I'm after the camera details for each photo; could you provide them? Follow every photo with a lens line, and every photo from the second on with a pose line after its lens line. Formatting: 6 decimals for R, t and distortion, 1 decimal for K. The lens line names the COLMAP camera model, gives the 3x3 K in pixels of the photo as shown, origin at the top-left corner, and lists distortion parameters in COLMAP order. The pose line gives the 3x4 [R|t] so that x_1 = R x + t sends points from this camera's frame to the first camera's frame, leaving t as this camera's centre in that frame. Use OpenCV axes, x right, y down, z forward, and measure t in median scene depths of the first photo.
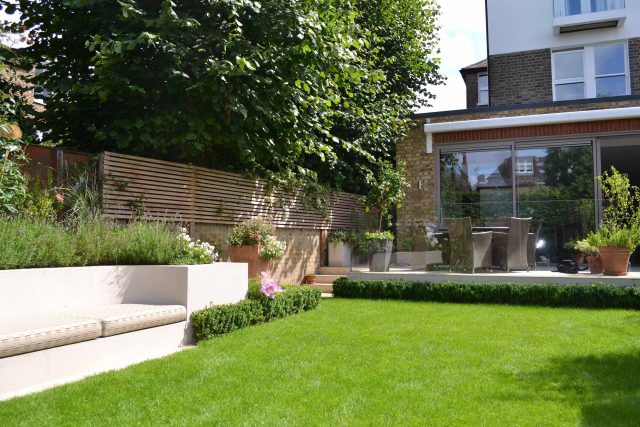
lens RADIAL K [[522.9, 0, 321.1], [0, 522.9, 216.0], [0, 0, 1]] dist [-0.086502, 0.020772]
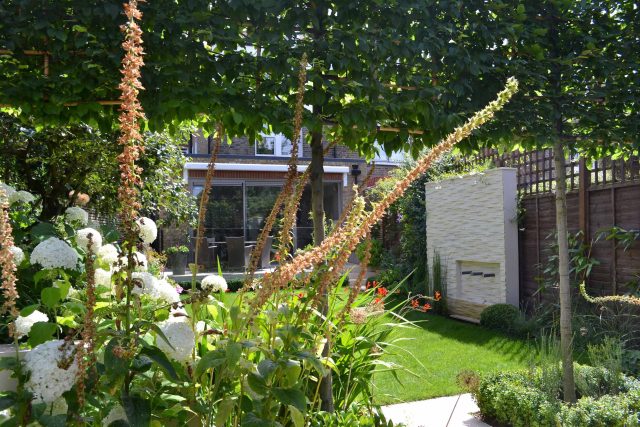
lens RADIAL K [[522.9, 0, 317.8], [0, 522.9, 214.3], [0, 0, 1]] dist [-0.086502, 0.020772]
pose [[0.732109, 0.003052, 0.681181, -0.466816], [-0.020848, 0.999622, 0.017929, -0.073385], [-0.680868, -0.027327, 0.731896, -0.232627]]
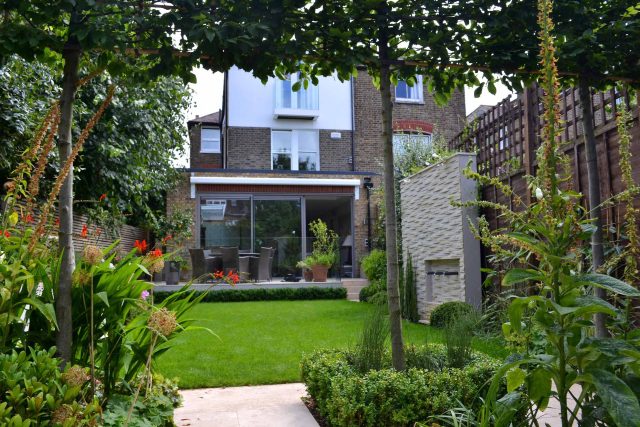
lens RADIAL K [[522.9, 0, 322.3], [0, 522.9, 214.2], [0, 0, 1]] dist [-0.086502, 0.020772]
pose [[0.815650, 0.036571, 0.577389, -0.304804], [-0.012741, 0.998893, -0.045271, -0.021118], [-0.578405, 0.029569, 0.815213, -0.312663]]
